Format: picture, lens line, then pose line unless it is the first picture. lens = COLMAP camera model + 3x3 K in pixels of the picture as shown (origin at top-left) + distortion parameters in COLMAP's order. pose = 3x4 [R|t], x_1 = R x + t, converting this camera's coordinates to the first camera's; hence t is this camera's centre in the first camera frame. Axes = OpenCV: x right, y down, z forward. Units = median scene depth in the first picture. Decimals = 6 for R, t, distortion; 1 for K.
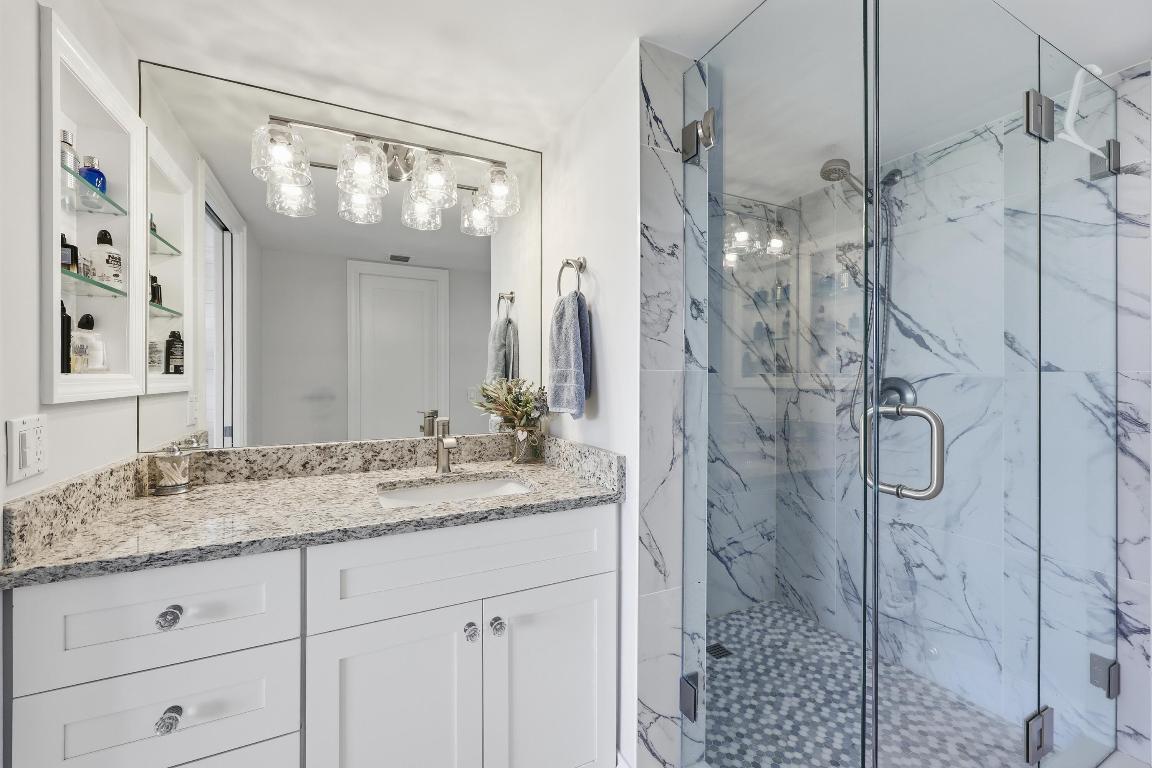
lens RADIAL K [[465.6, 0, 570.3], [0, 465.6, 378.8], [0, 0, 1]] dist [0.000784, 0.000035]
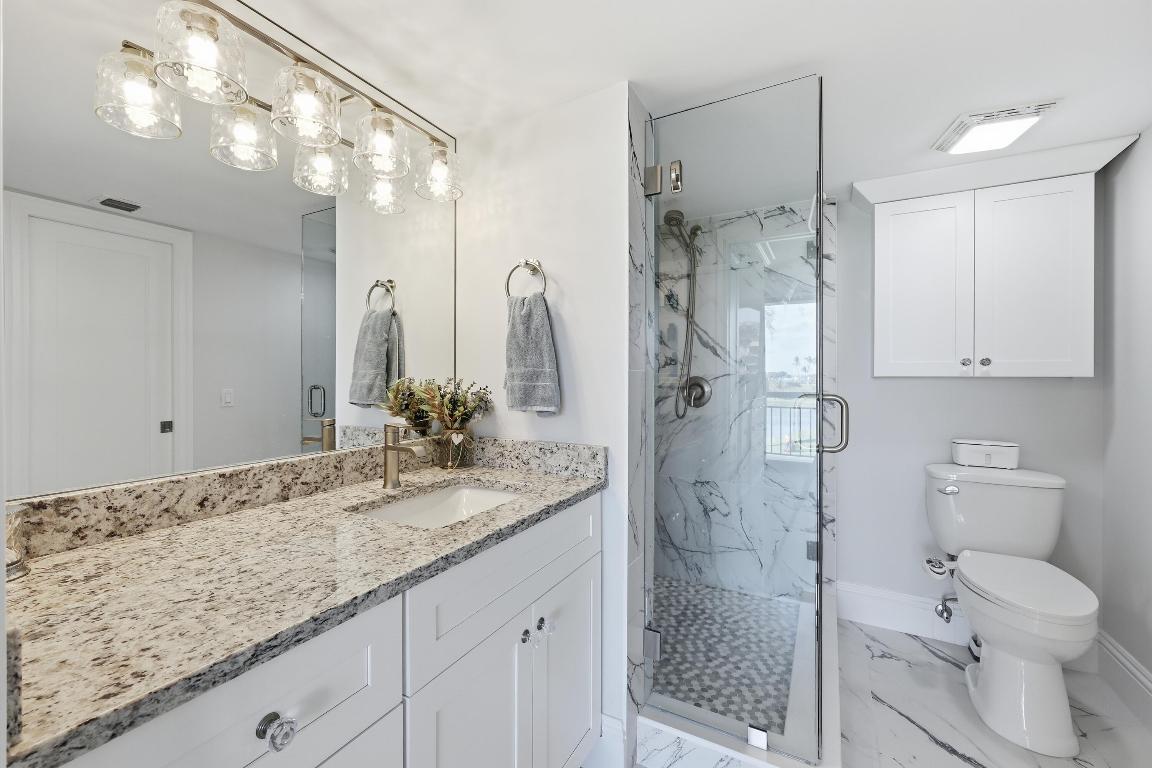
lens RADIAL K [[465.6, 0, 568.1], [0, 465.6, 378.9], [0, 0, 1]] dist [0.000784, 0.000035]
pose [[0.819045, -0.002919, 0.573722, -0.515653], [0.001826, 0.999995, 0.002482, -0.000253], [-0.573726, -0.000985, 0.819047, 0.116666]]
